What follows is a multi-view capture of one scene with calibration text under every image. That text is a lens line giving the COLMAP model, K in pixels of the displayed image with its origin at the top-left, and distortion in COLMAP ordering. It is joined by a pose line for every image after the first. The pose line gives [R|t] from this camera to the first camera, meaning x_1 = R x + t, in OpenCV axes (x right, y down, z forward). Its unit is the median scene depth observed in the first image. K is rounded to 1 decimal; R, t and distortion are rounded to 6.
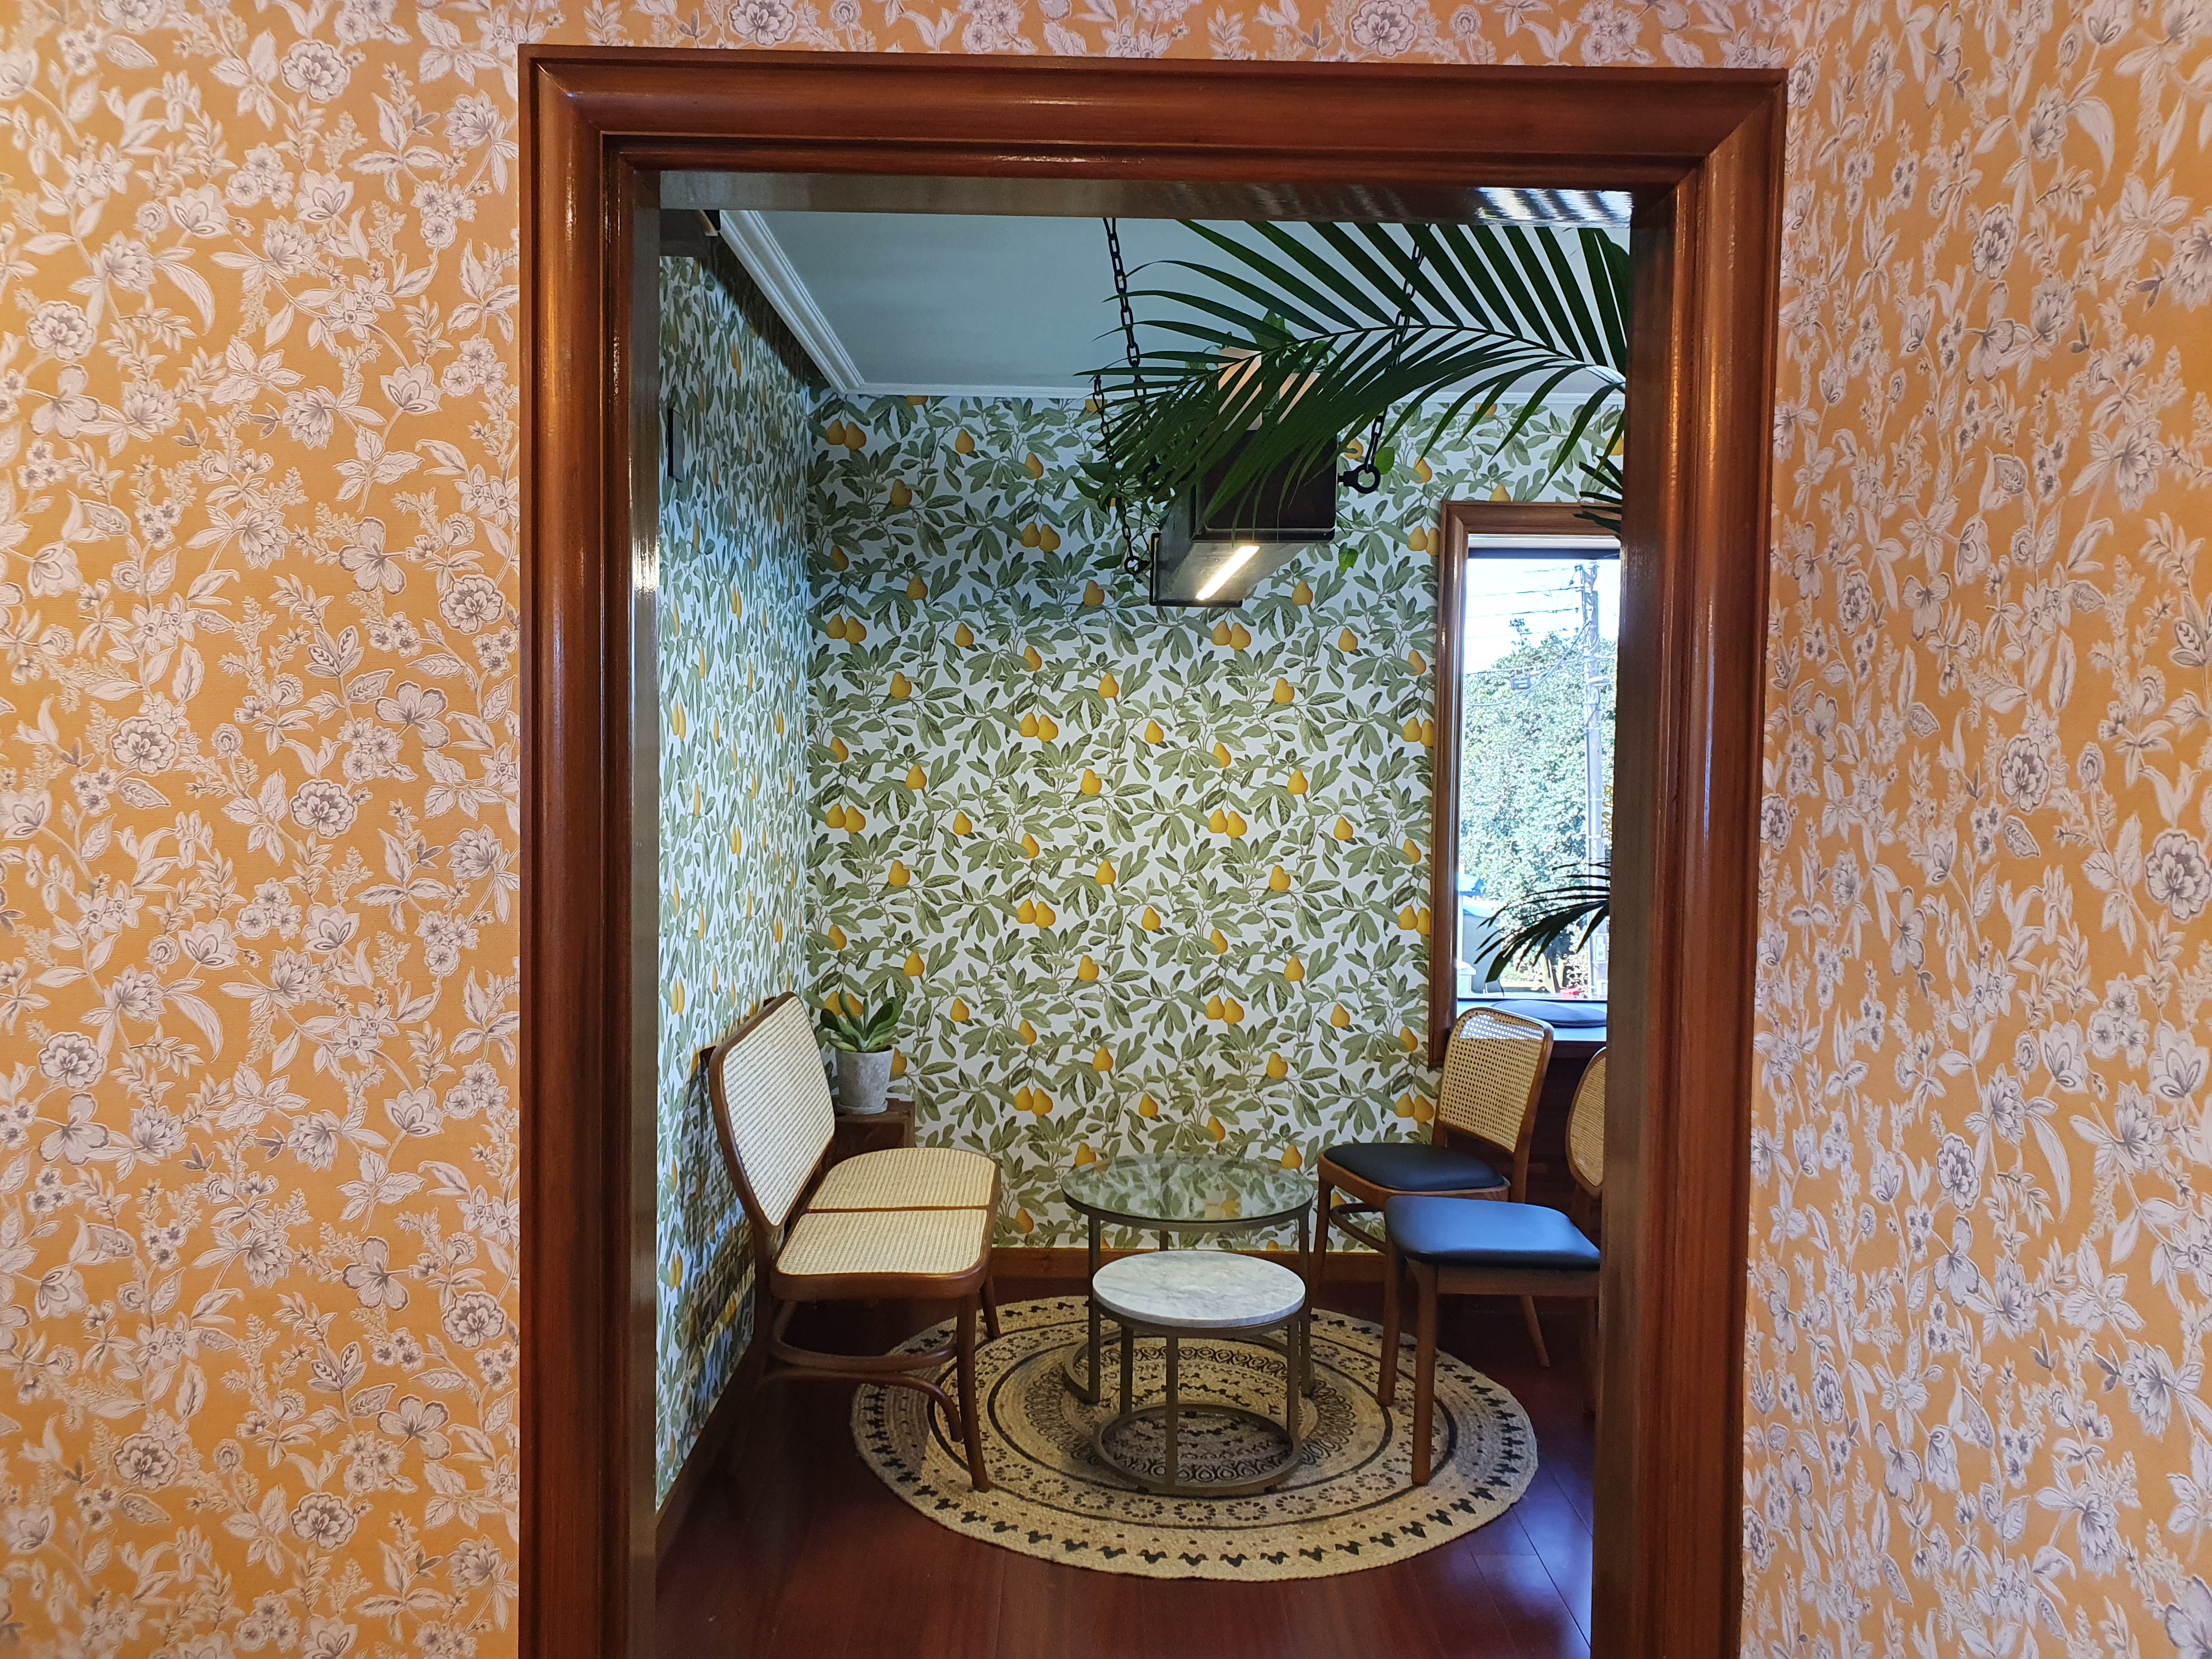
lens RADIAL K [[1661.5, 0, 1106.0], [0, 1661.5, 829.5], [0, 0, 1]] dist [0.121424, -0.001428]
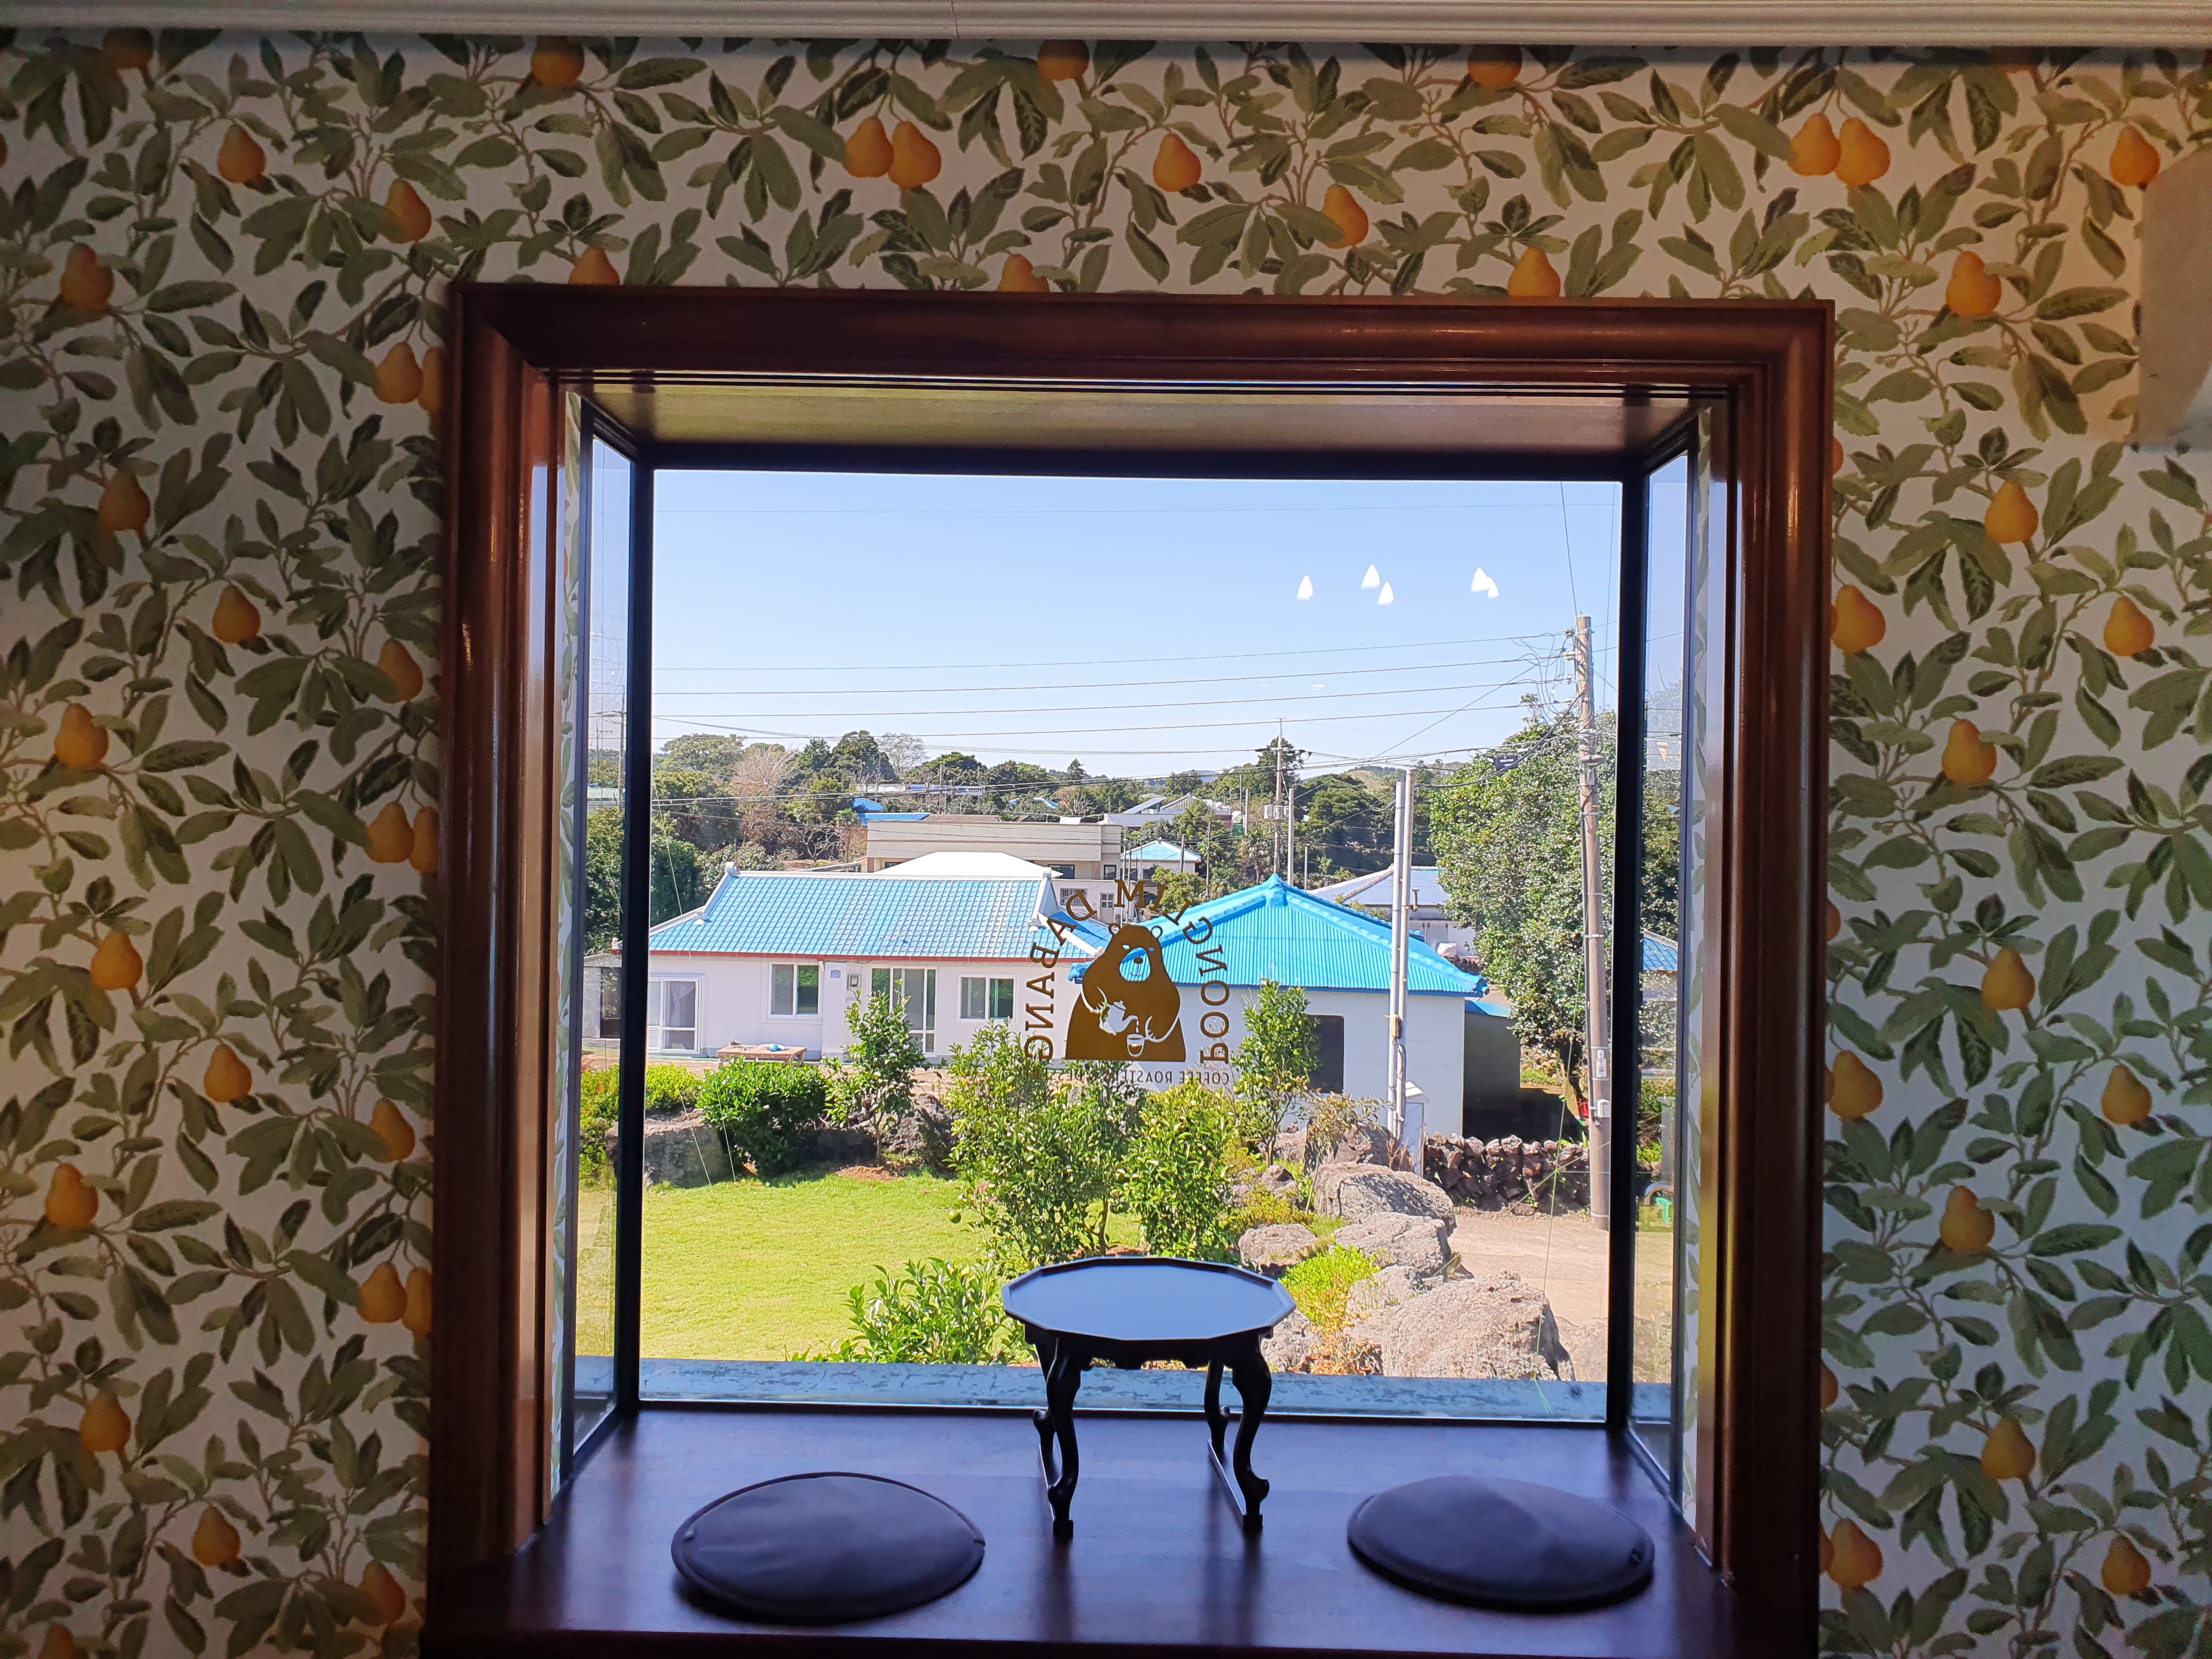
lens RADIAL K [[1712.1, 0, 1106.0], [0, 1712.1, 829.5], [0, 0, 1]] dist [-0.009361, -0.003753]
pose [[0.999675, 0.000243, -0.025485, 0.370179], [-0.001514, 0.998755, -0.049869, -0.039884], [0.025442, 0.049892, 0.998431, 0.585104]]
